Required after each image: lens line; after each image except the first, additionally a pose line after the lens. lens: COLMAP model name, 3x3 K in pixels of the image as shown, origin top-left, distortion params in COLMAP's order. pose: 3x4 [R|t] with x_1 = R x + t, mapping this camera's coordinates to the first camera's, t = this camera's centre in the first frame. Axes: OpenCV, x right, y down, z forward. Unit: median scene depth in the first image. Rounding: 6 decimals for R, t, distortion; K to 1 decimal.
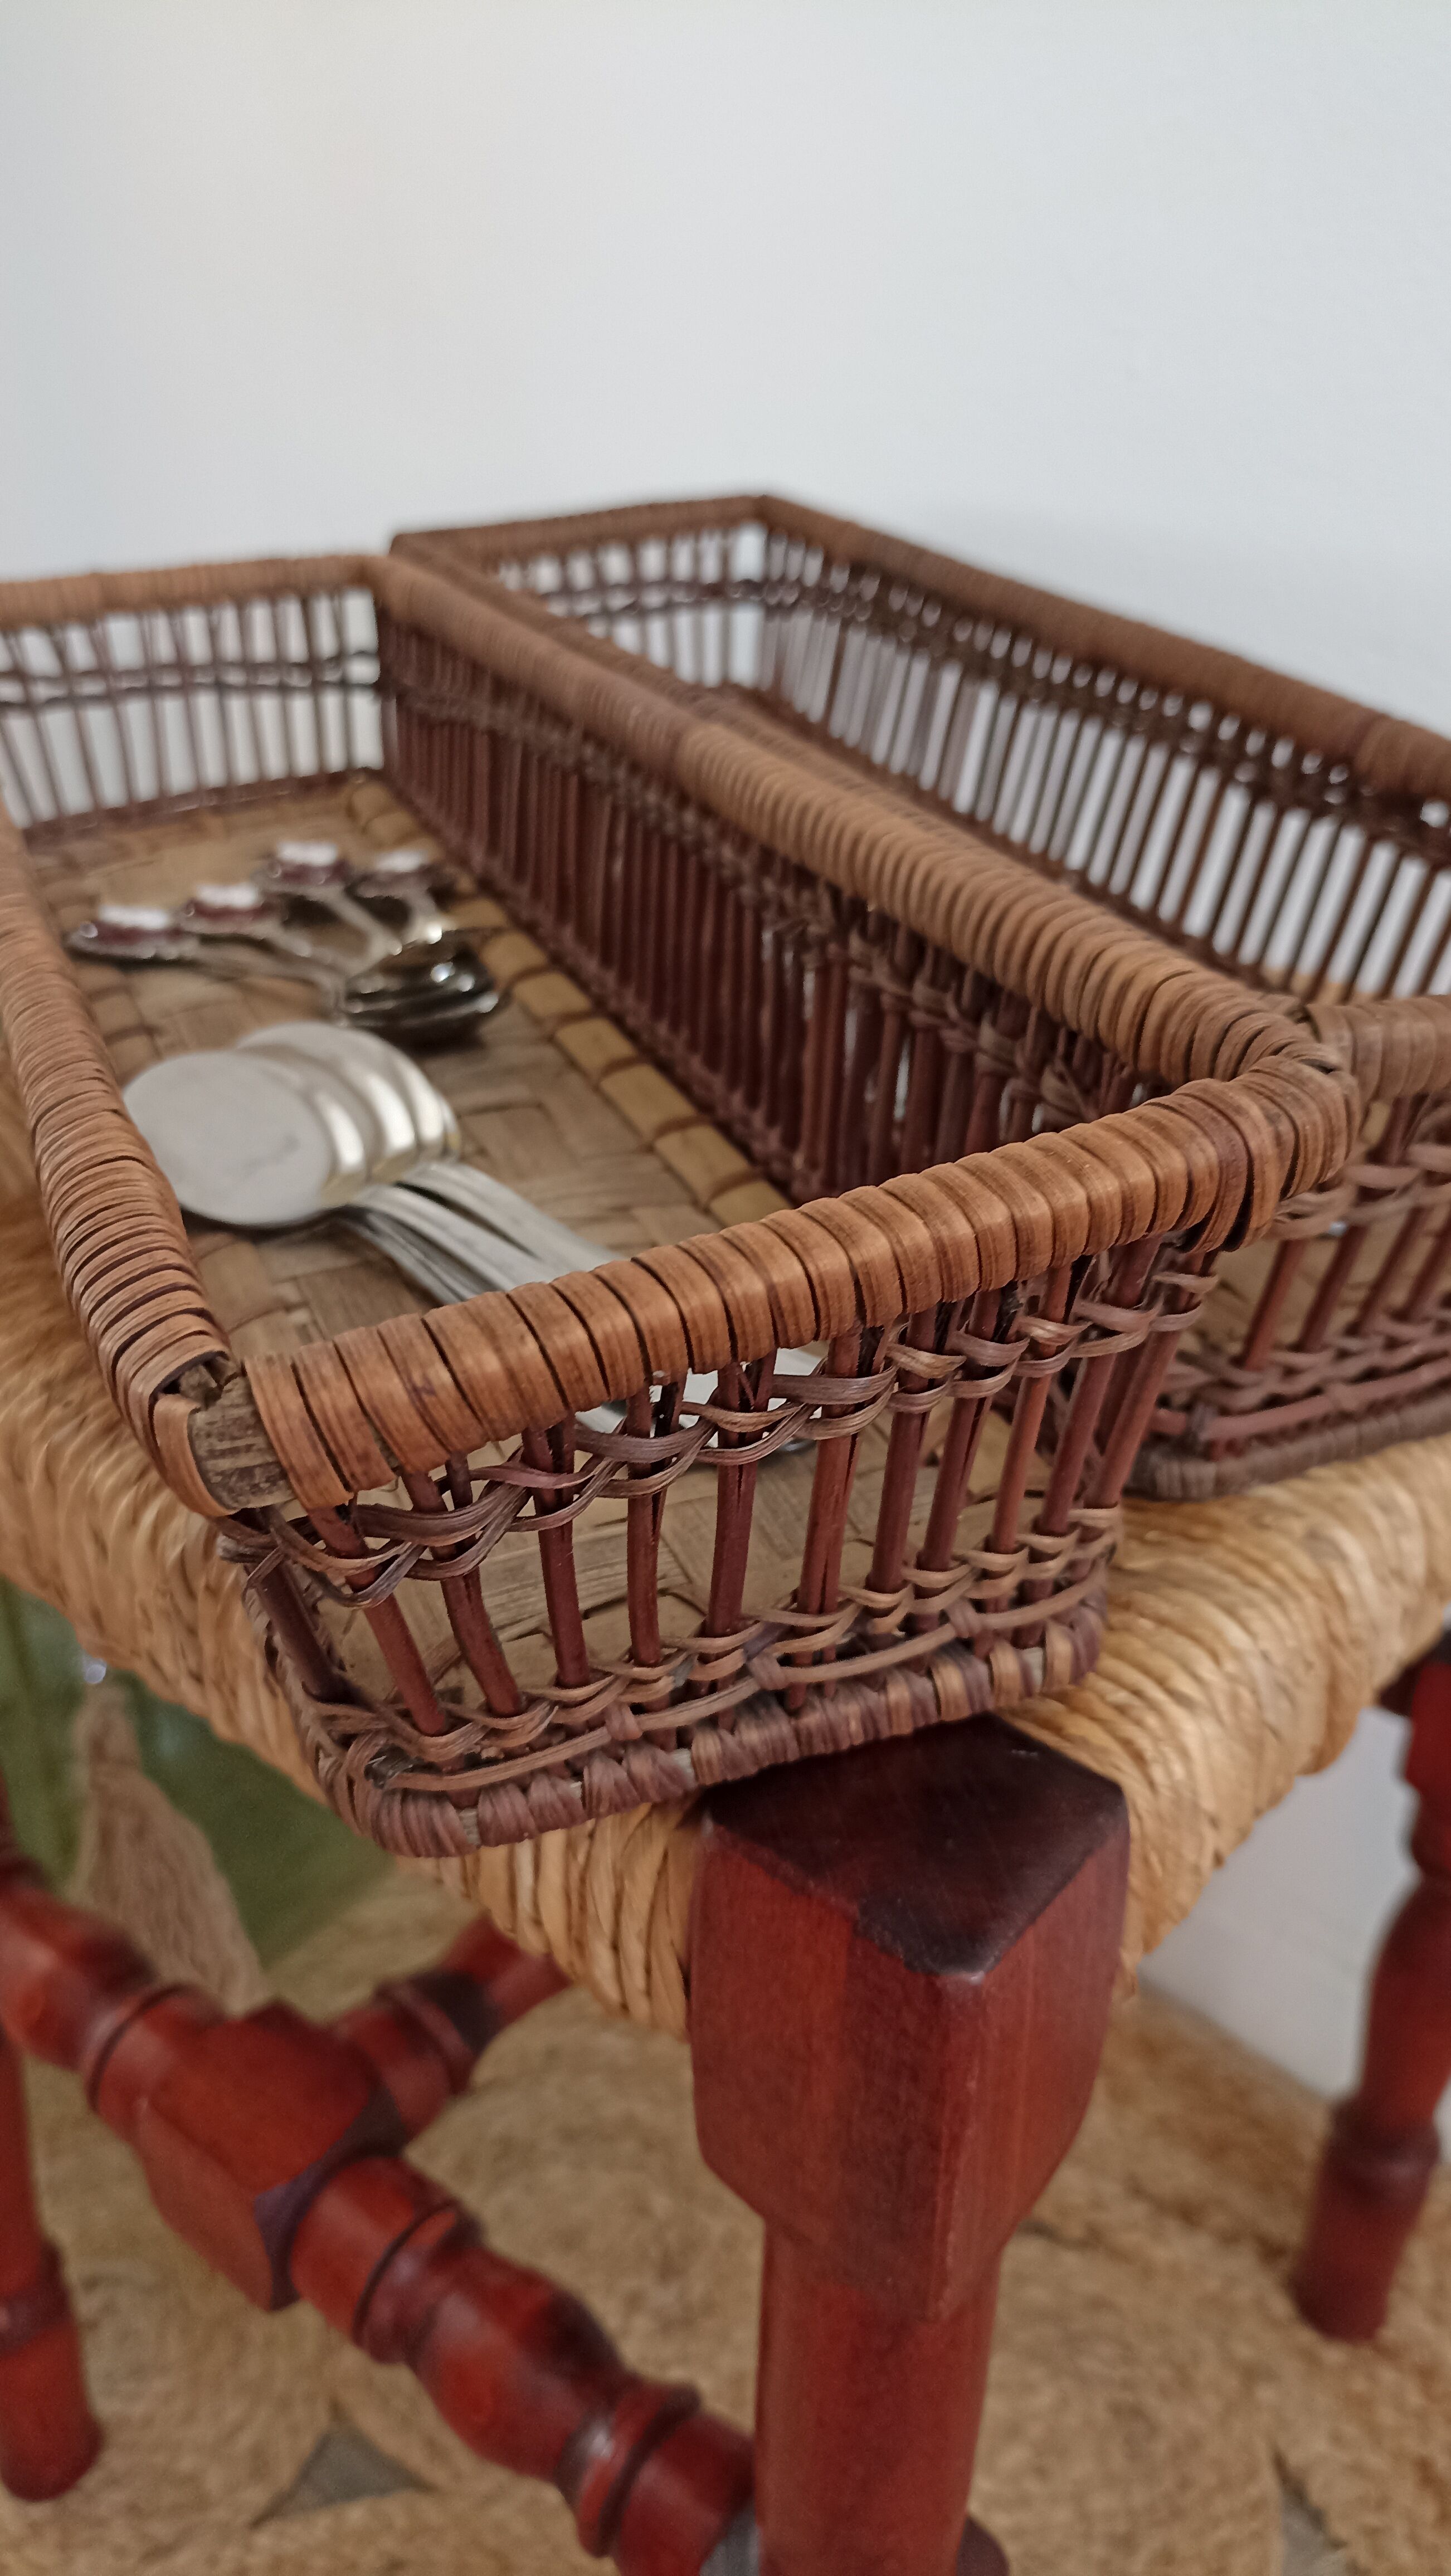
lens RADIAL K [[1983.2, 0, 708.9], [0, 1983.2, 1284.9], [0, 0, 1]] dist [-0.034257, 0.008517]
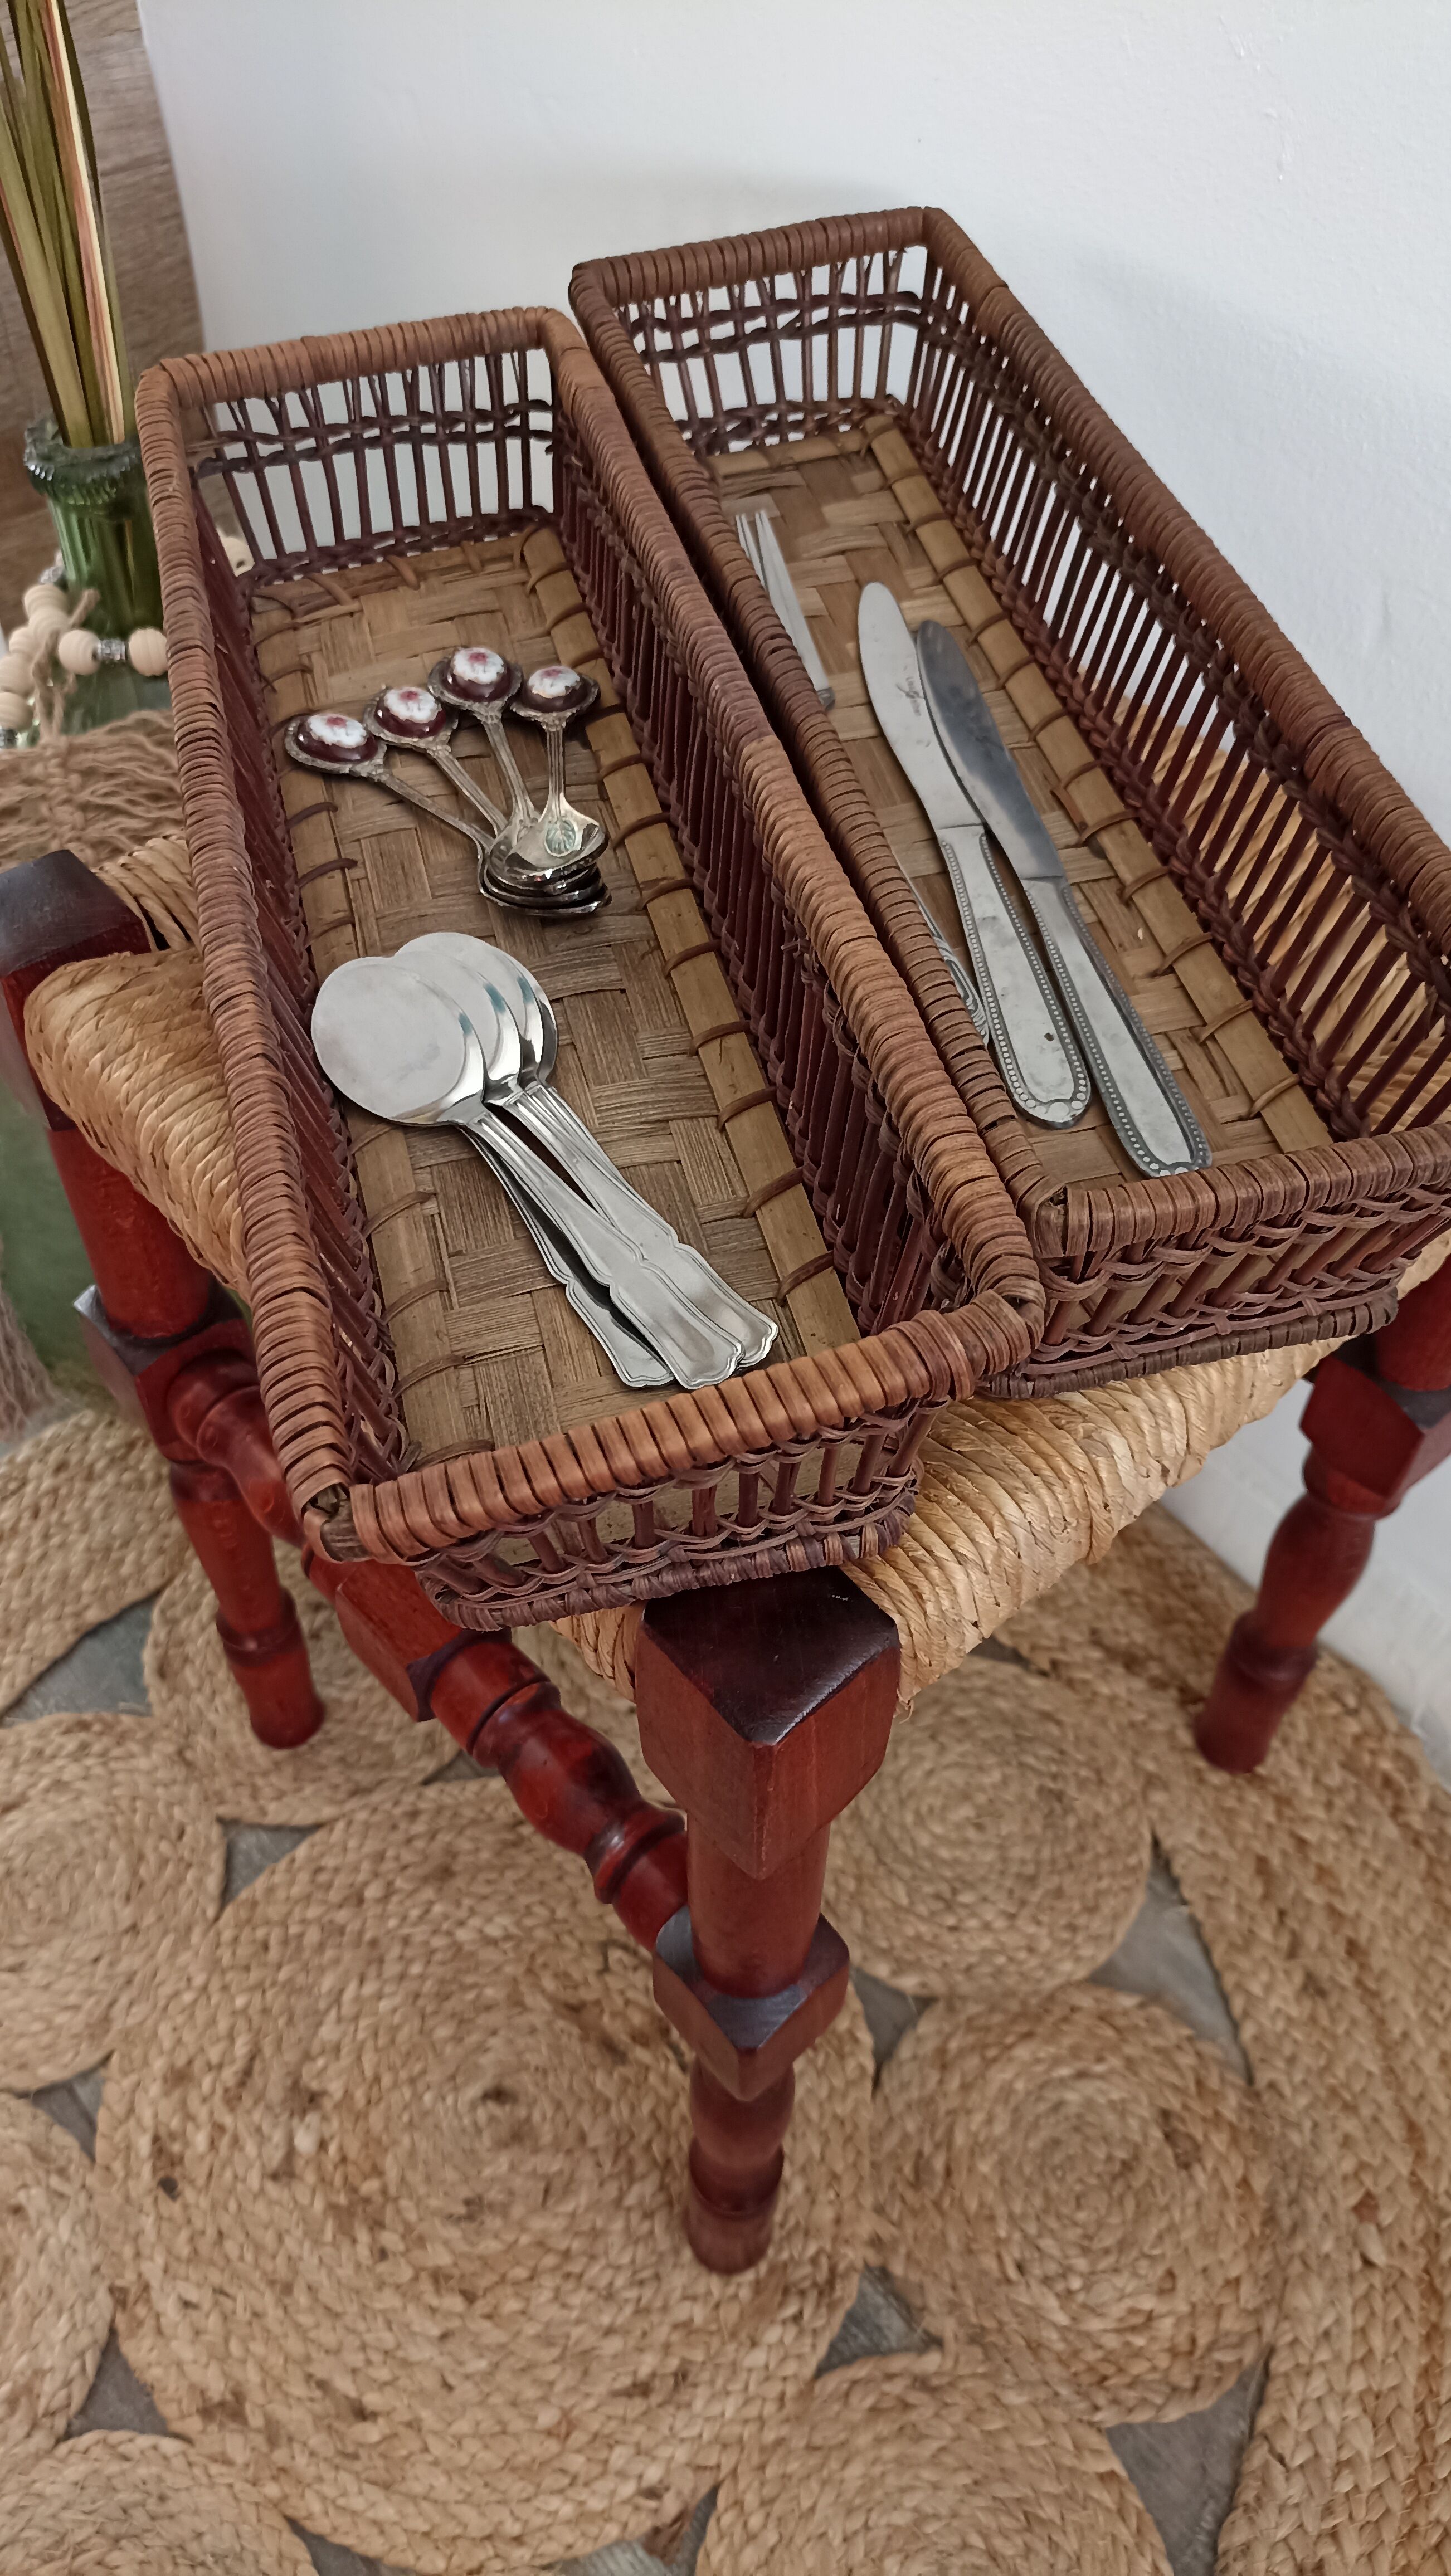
lens RADIAL K [[1983.2, 0, 708.9], [0, 1983.2, 1284.9], [0, 0, 1]] dist [-0.034257, 0.008517]
pose [[0.988798, 0.109881, -0.101022, 0.087688], [-0.065800, 0.928382, 0.365756, -0.274782], [0.133977, -0.355011, 0.925212, -0.203487]]
